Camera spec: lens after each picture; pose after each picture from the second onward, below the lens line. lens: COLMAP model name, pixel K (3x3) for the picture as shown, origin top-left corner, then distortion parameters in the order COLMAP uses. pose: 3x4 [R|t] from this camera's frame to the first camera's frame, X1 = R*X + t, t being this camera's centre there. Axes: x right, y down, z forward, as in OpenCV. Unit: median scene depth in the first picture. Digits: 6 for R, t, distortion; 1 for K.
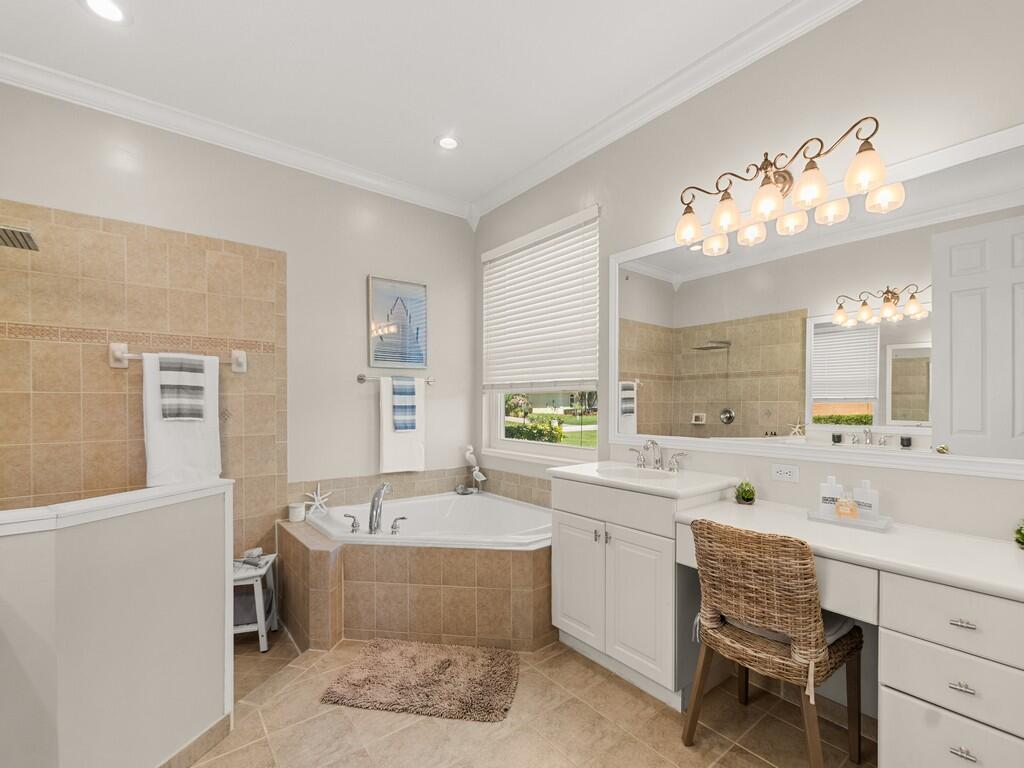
lens RADIAL K [[452.1, 0, 506.1], [0, 452.1, 390.6], [0, 0, 1]] dist [0.007142, -0.005099]
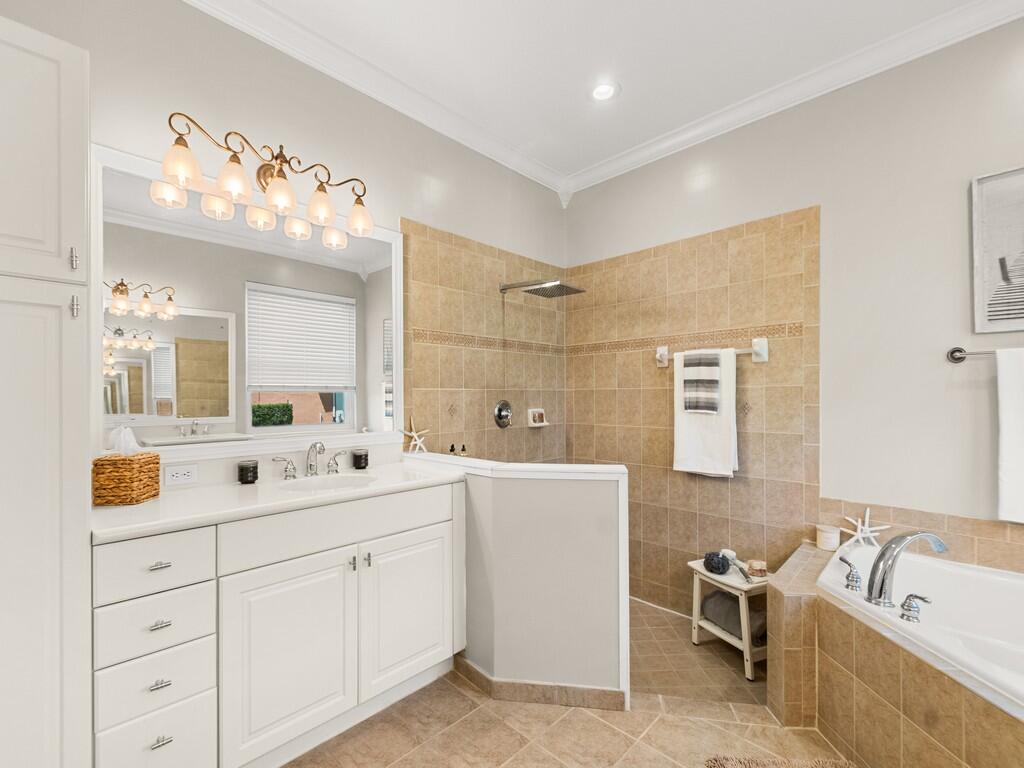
lens RADIAL K [[452.1, 0, 505.6], [0, 452.1, 391.3], [0, 0, 1]] dist [0.007142, -0.005099]
pose [[0.111642, -0.015351, -0.993630, 0.273926], [0.028467, 0.999520, -0.012243, 0.015475], [0.993341, -0.026919, 0.112026, 0.420247]]
